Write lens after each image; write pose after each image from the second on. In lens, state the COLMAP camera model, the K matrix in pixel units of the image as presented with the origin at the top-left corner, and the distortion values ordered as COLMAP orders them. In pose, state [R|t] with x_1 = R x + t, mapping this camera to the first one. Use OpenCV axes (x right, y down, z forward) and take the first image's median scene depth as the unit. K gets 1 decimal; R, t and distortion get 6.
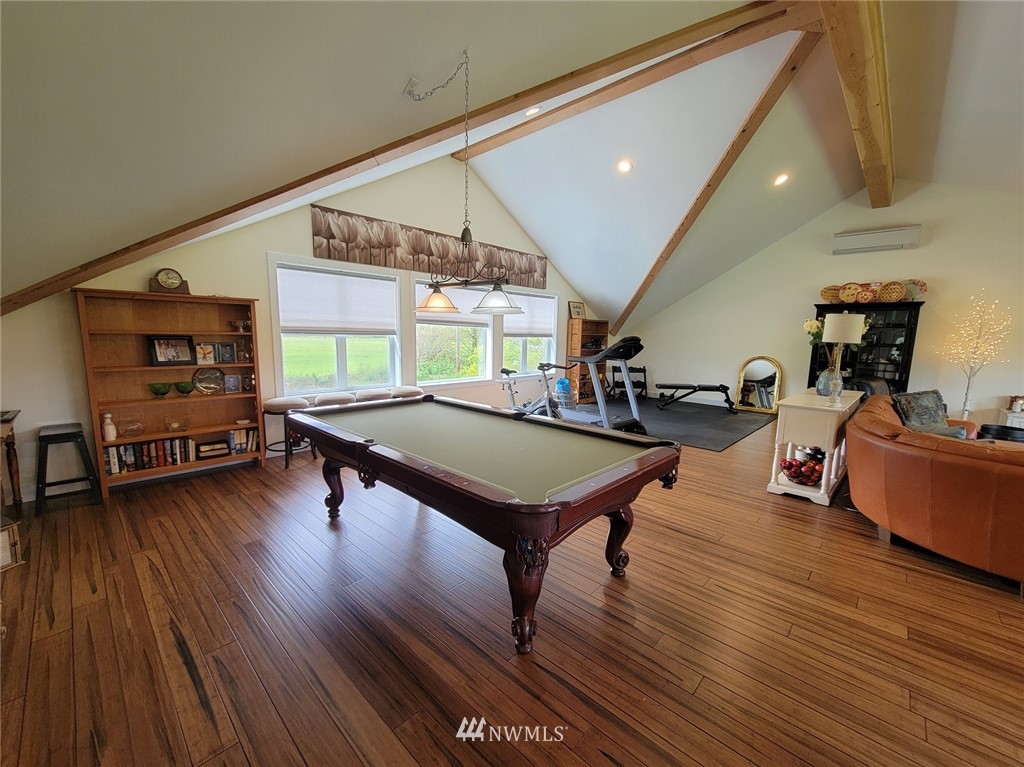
lens RADIAL K [[414.6, 0, 508.8], [0, 414.6, 383.9], [0, 0, 1]] dist [0.001044, -0.000516]
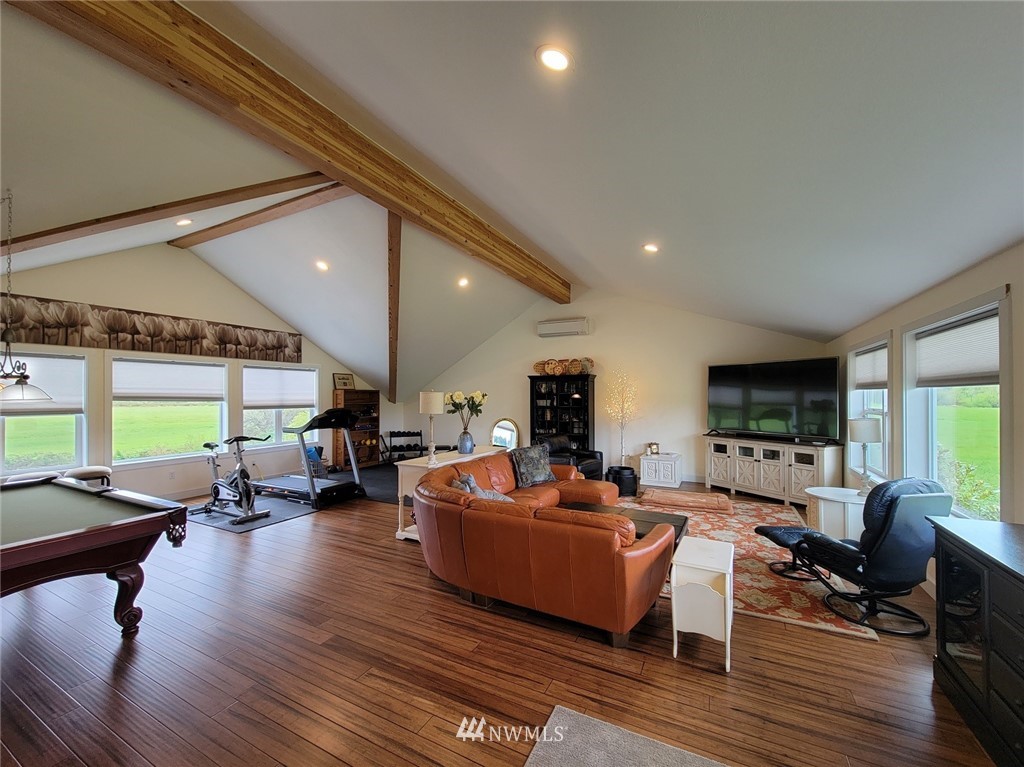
lens RADIAL K [[414.6, 0, 515.5], [0, 414.6, 384.7], [0, 0, 1]] dist [0.001044, -0.000516]
pose [[0.961507, -0.014735, 0.274384, 0.407609], [0.053938, 0.989255, -0.135886, 0.000906], [-0.269434, 0.145455, 0.951971, -0.190636]]
